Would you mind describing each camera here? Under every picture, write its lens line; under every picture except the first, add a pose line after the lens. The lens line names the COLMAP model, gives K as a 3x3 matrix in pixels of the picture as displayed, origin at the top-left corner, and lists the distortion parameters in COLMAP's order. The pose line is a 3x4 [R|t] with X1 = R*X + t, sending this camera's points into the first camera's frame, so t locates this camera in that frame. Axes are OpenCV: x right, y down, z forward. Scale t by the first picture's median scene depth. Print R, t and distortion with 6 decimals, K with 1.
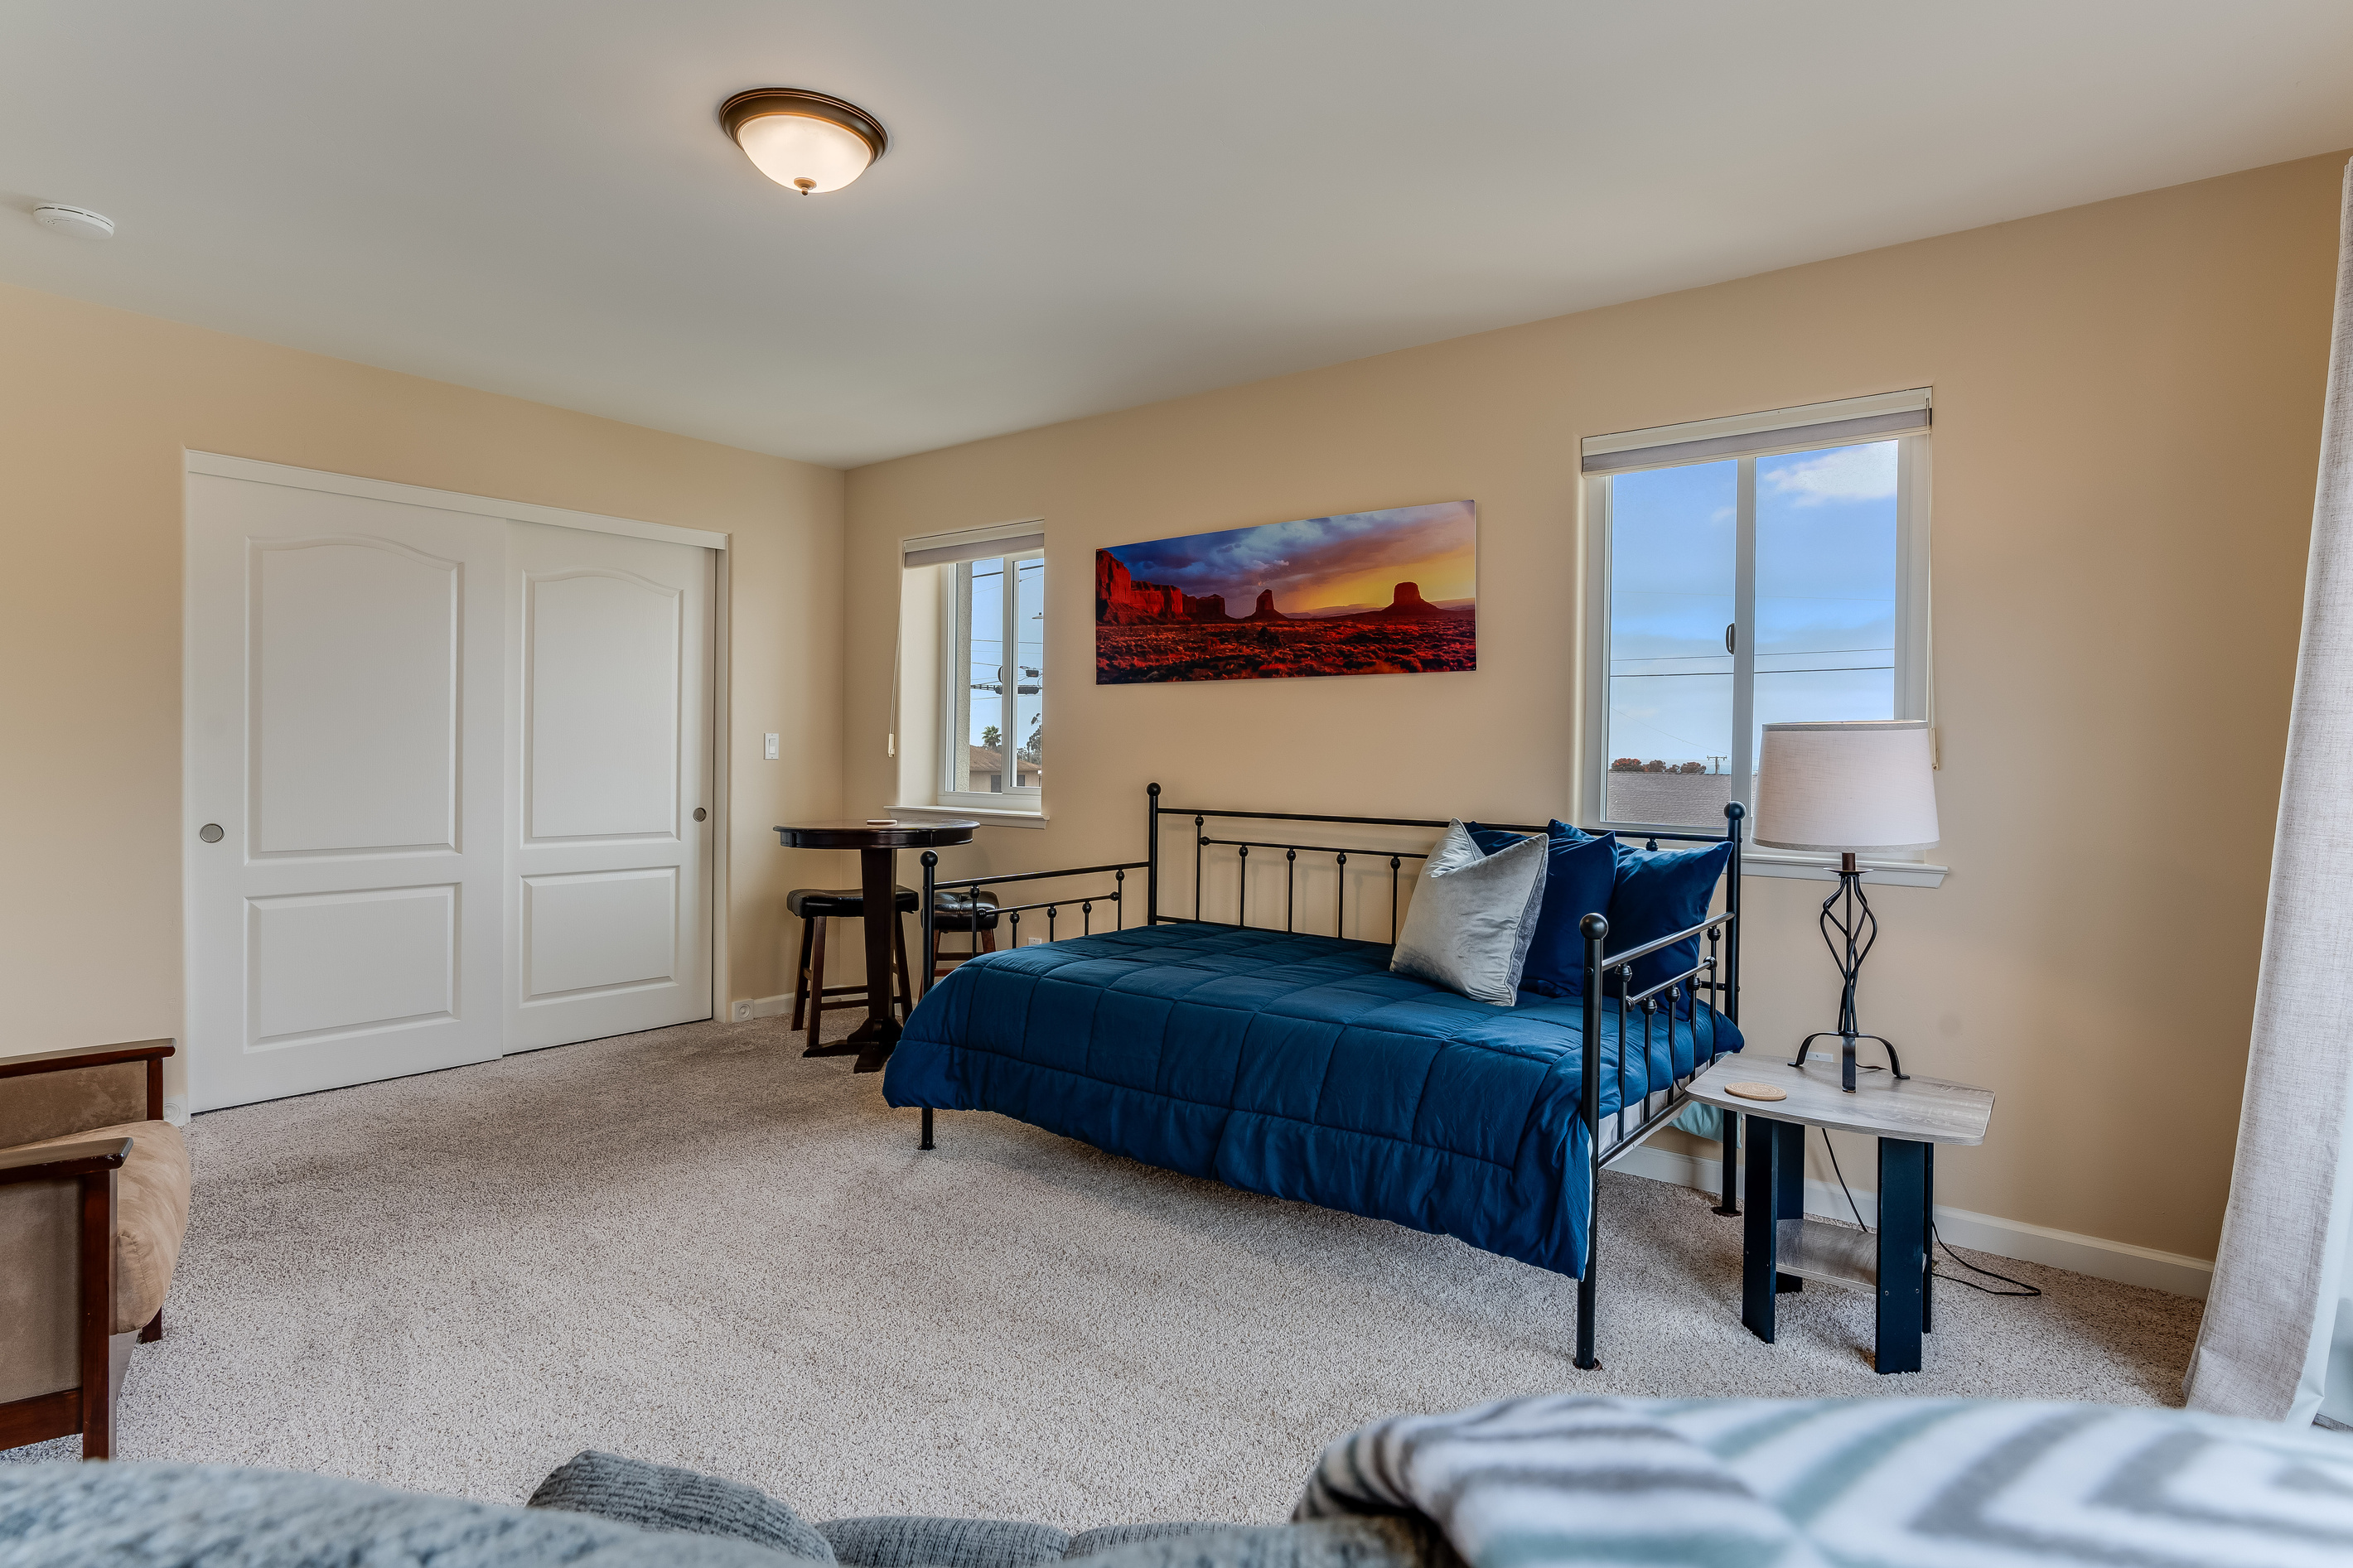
lens RADIAL K [[1235.0, 0, 1176.5], [0, 1235.0, 784.0], [0, 0, 1]] dist [-0.000588, -0.000048]
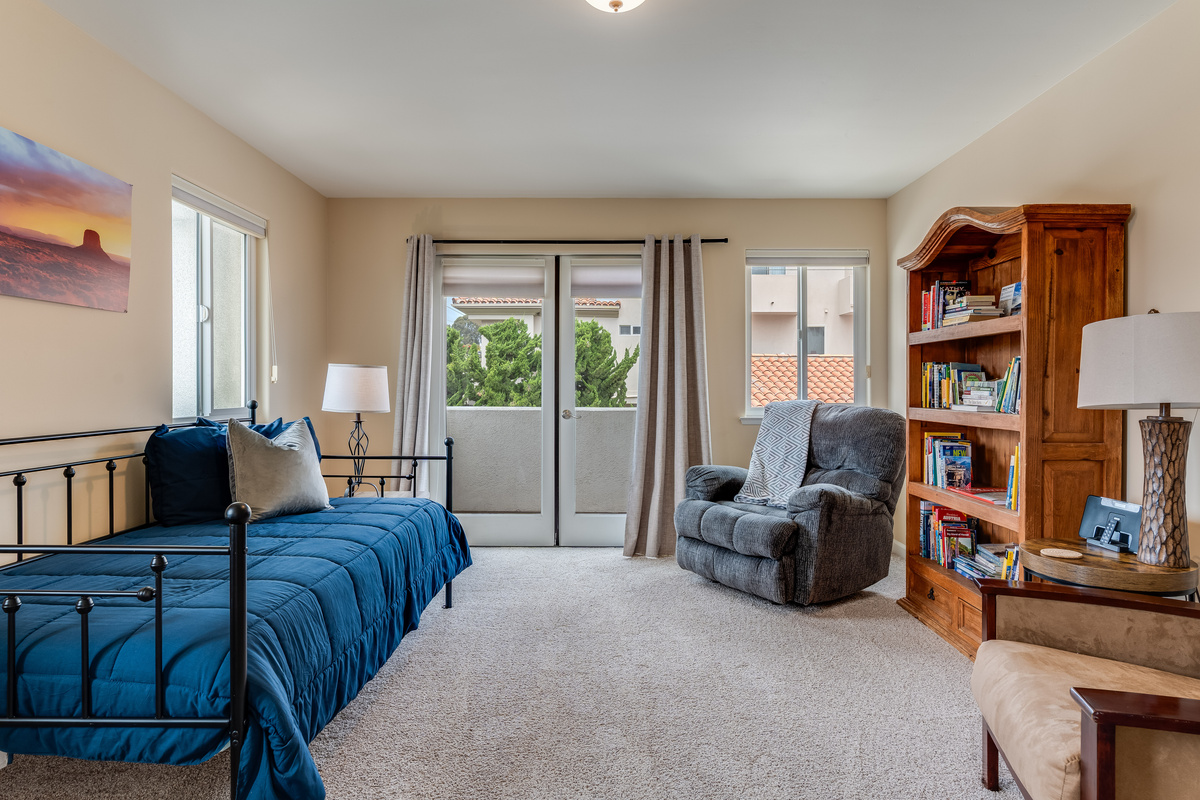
lens RADIAL K [[678.3, 0, 601.3], [0, 678.3, 396.6], [0, 0, 1]] dist [0.000083, 0.001187]
pose [[-0.623271, -0.025812, 0.781580, -0.568089], [0.012624, 0.998993, 0.043059, -0.023207], [-0.781904, 0.036704, -0.622317, 0.925533]]
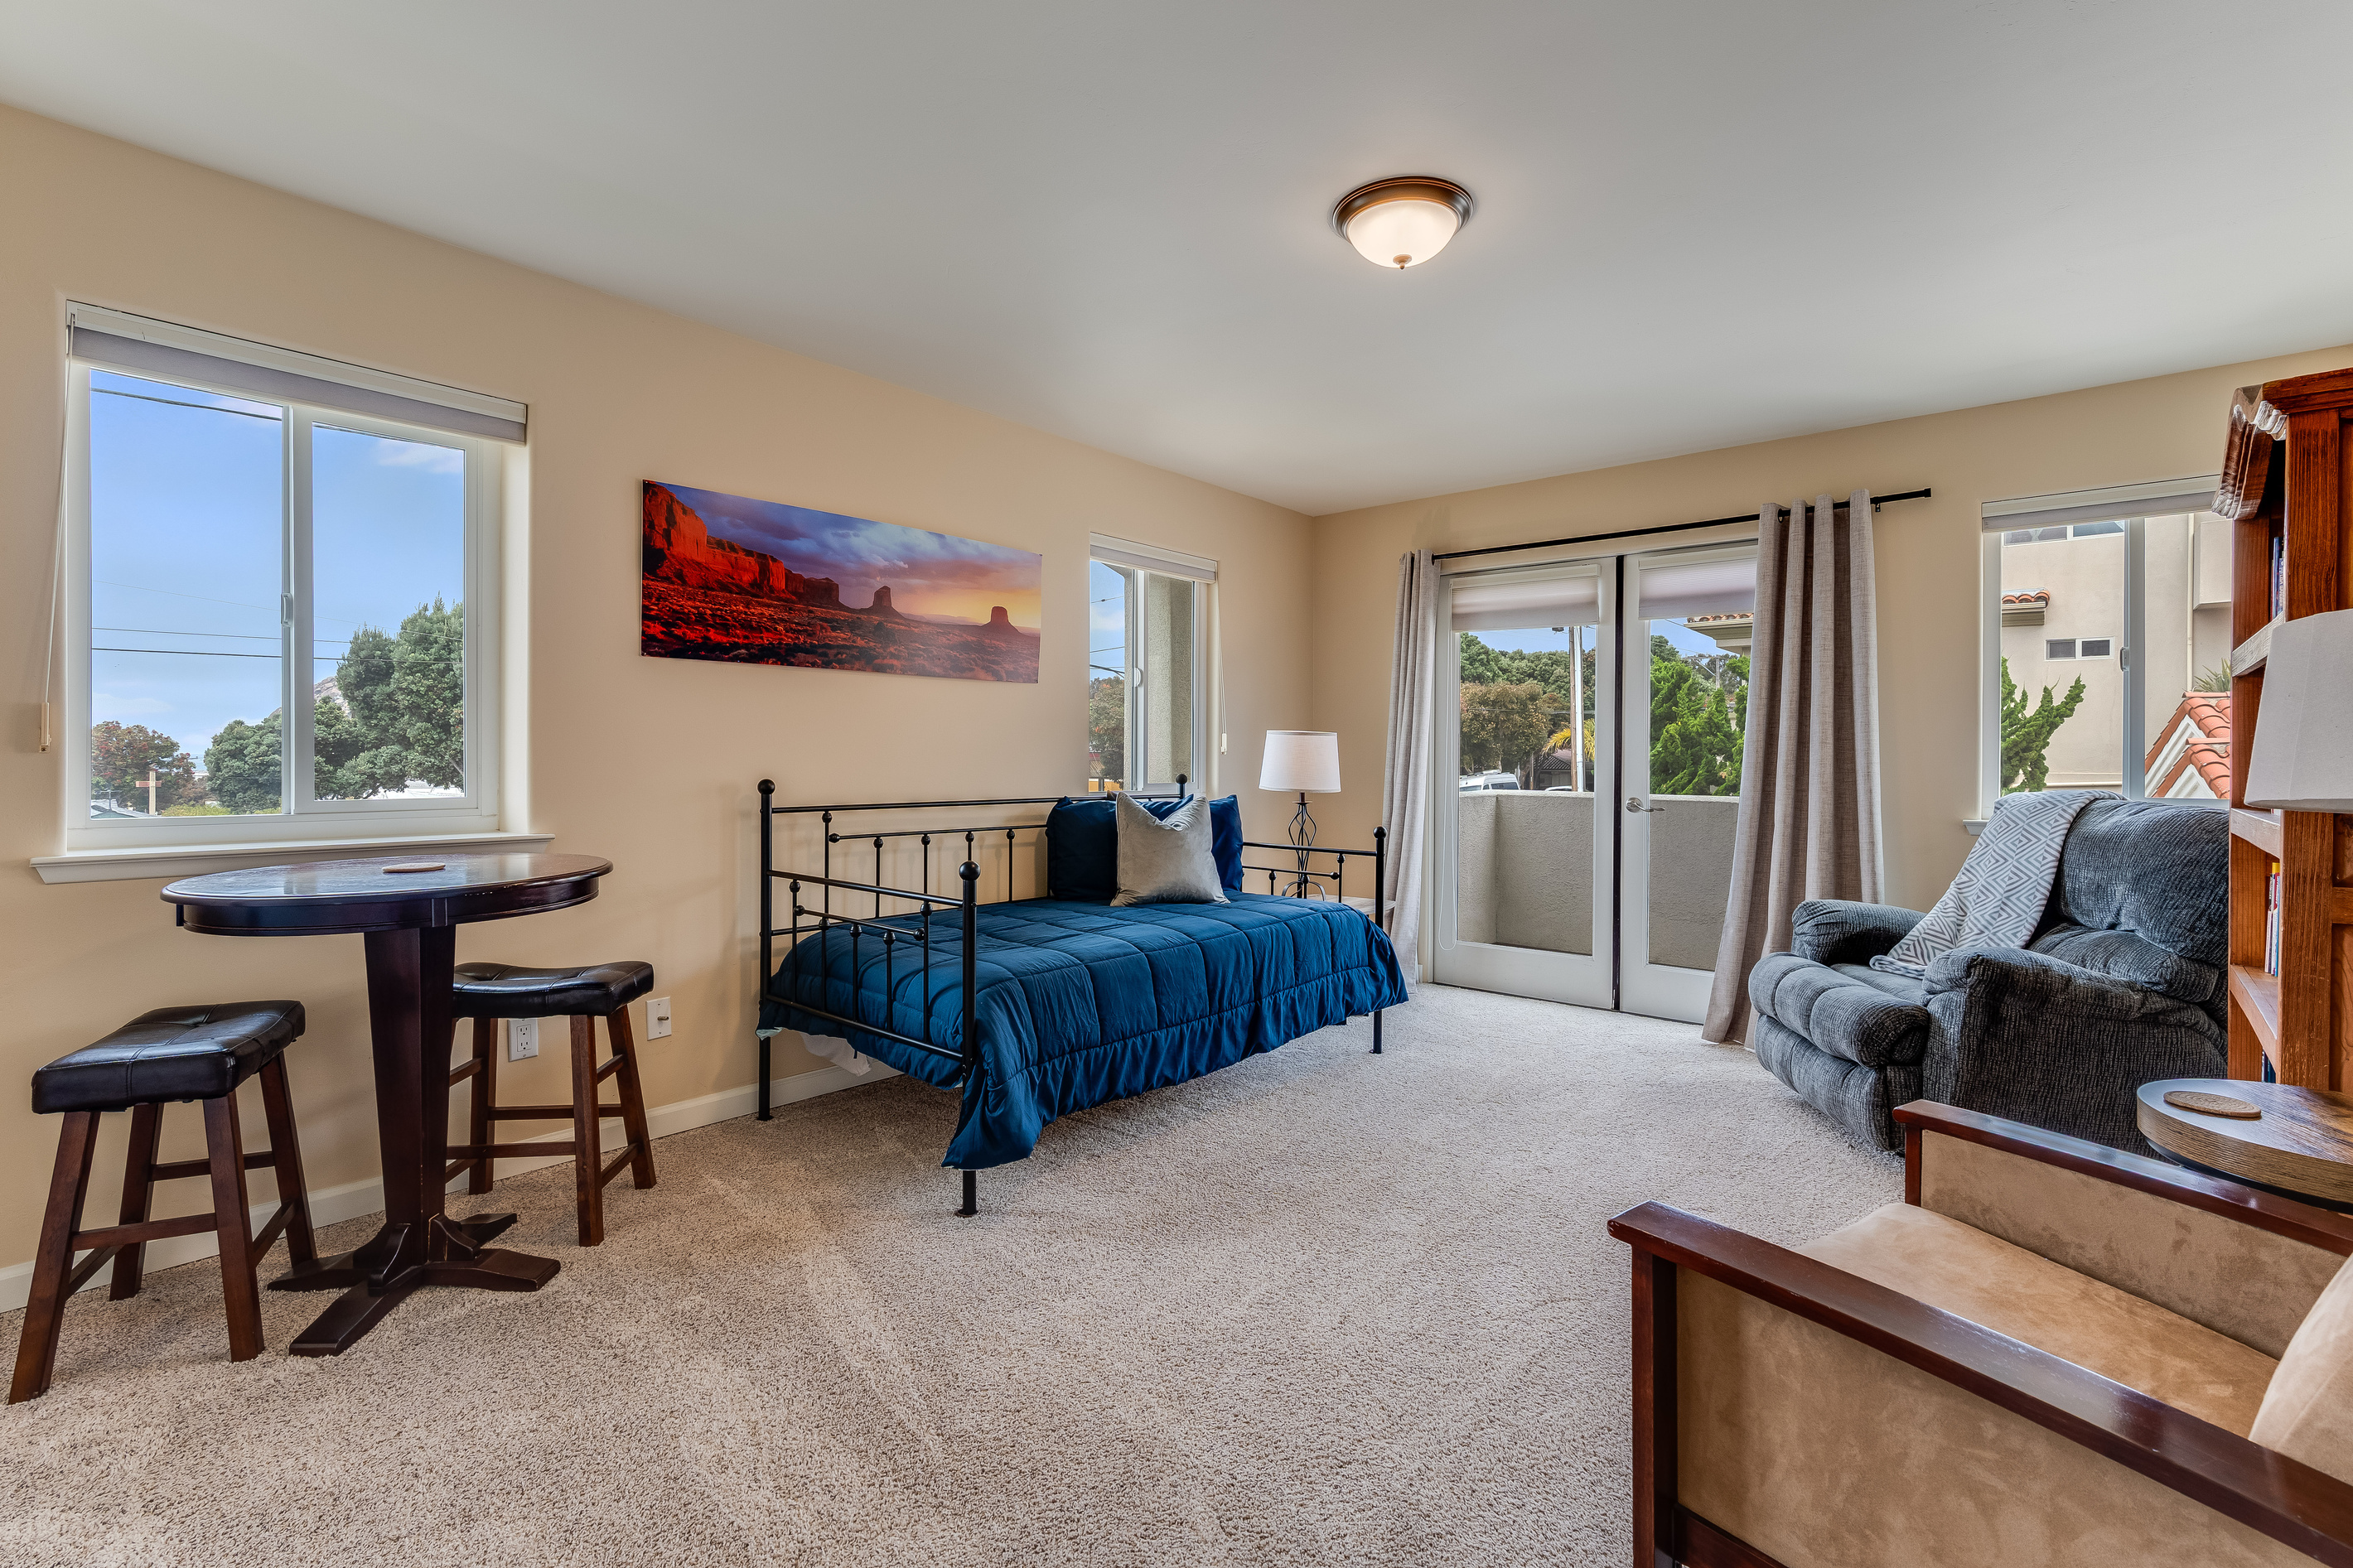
lens RADIAL K [[1067.3, 0, 1176.5], [0, 1067.3, 784.0], [0, 0, 1]] dist [-0.004492, 0.000359]
pose [[0.036375, -0.037758, 0.998625, -0.788342], [0.021853, 0.999077, 0.036980, -0.019898], [-0.999099, 0.020478, 0.037167, 0.708646]]
